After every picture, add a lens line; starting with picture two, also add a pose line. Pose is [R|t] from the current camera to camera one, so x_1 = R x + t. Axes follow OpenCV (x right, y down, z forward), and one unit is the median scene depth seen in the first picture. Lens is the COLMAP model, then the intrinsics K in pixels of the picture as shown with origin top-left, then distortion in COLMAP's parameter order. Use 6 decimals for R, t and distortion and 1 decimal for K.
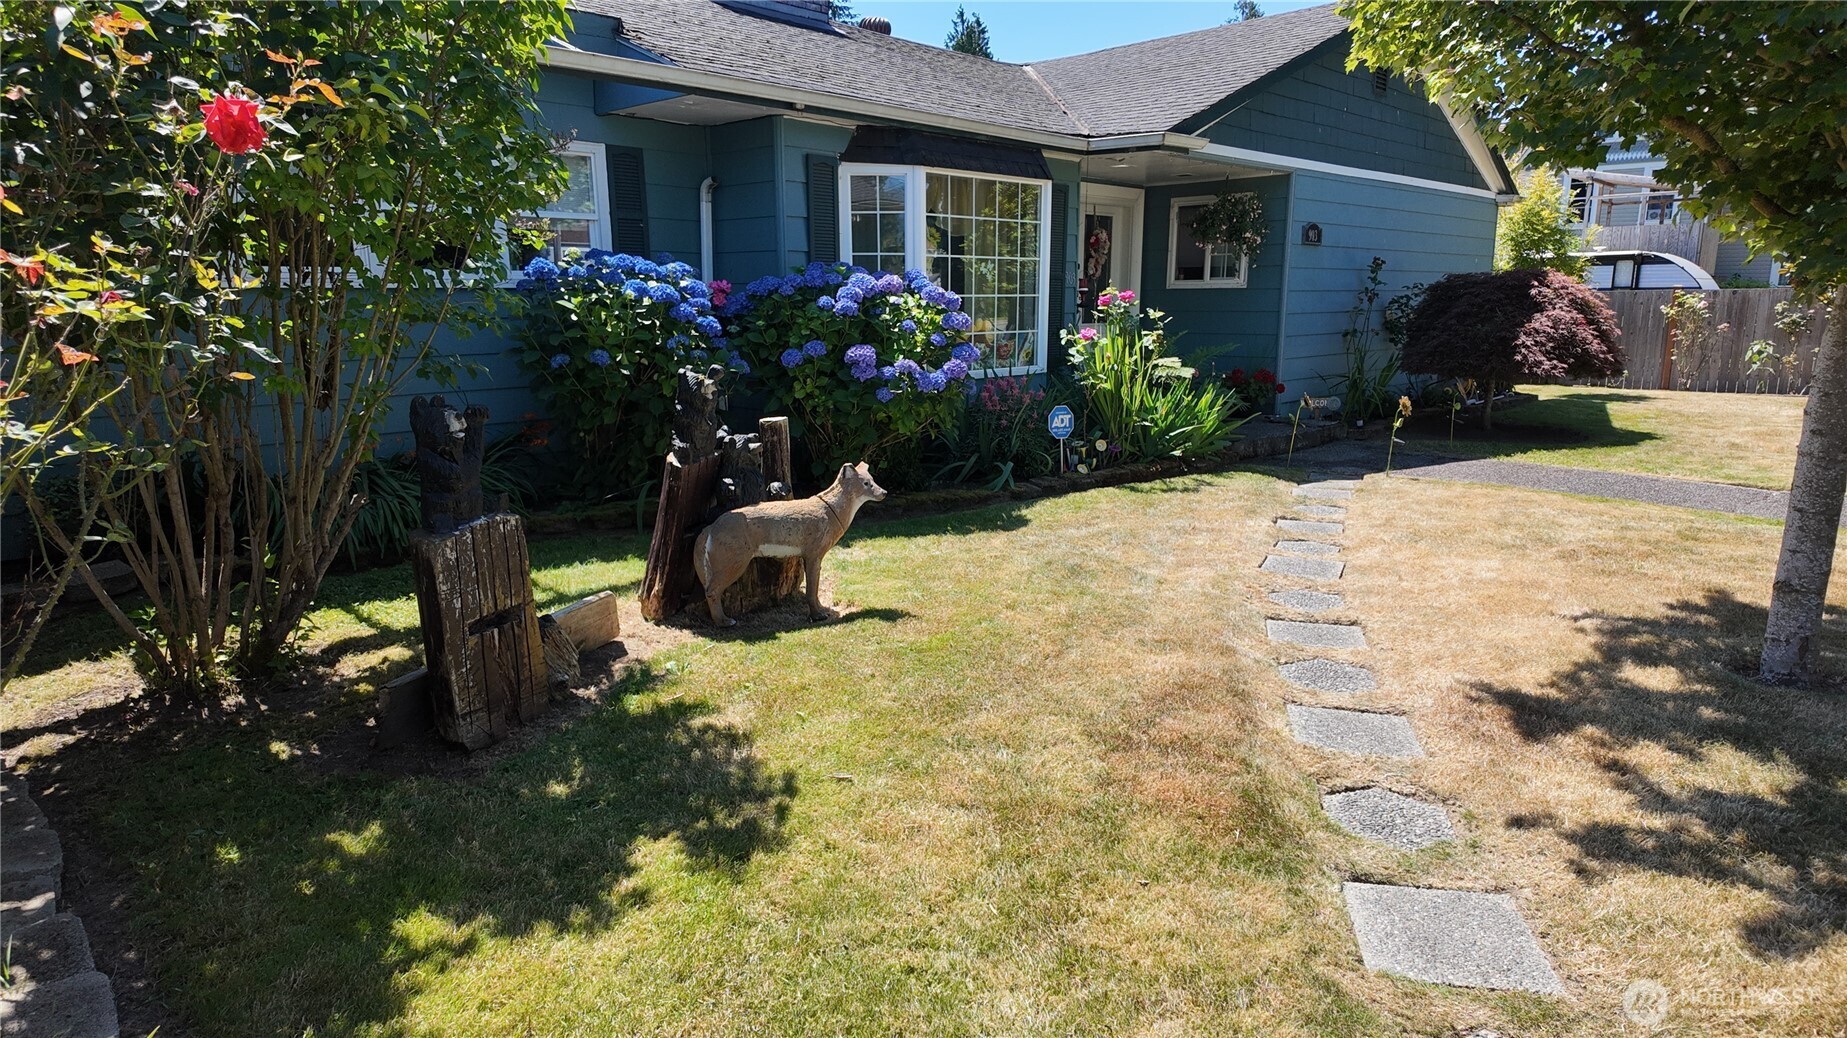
lens RADIAL K [[1050.3, 0, 922.8], [0, 1050.3, 525.0], [0, 0, 1]] dist [0.022121, -0.025768]
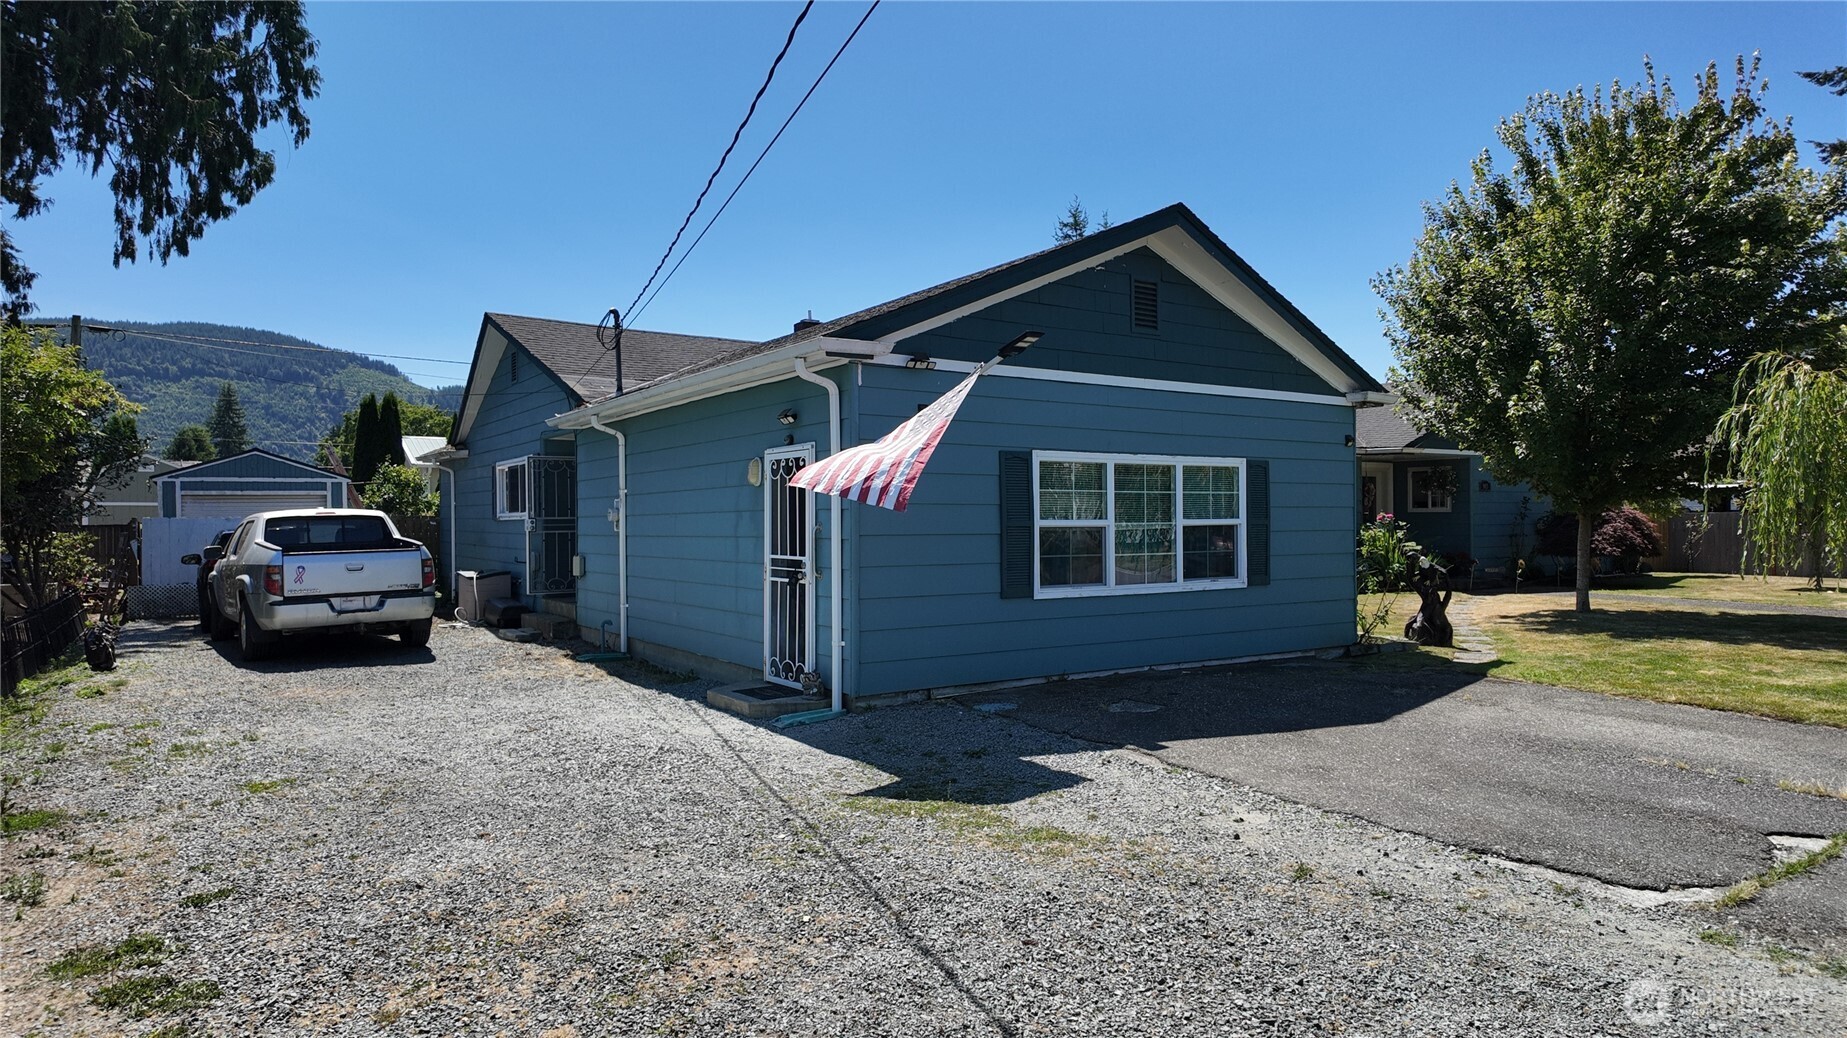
lens RADIAL K [[1050.3, 0, 922.8], [0, 1050.3, 525.0], [0, 0, 1]] dist [0.022121, -0.025768]
pose [[0.978056, 0.001828, -0.208335, -0.267991], [-0.045239, 0.977967, -0.203801, 0.264513], [0.203372, 0.208753, 0.956589, -1.169233]]
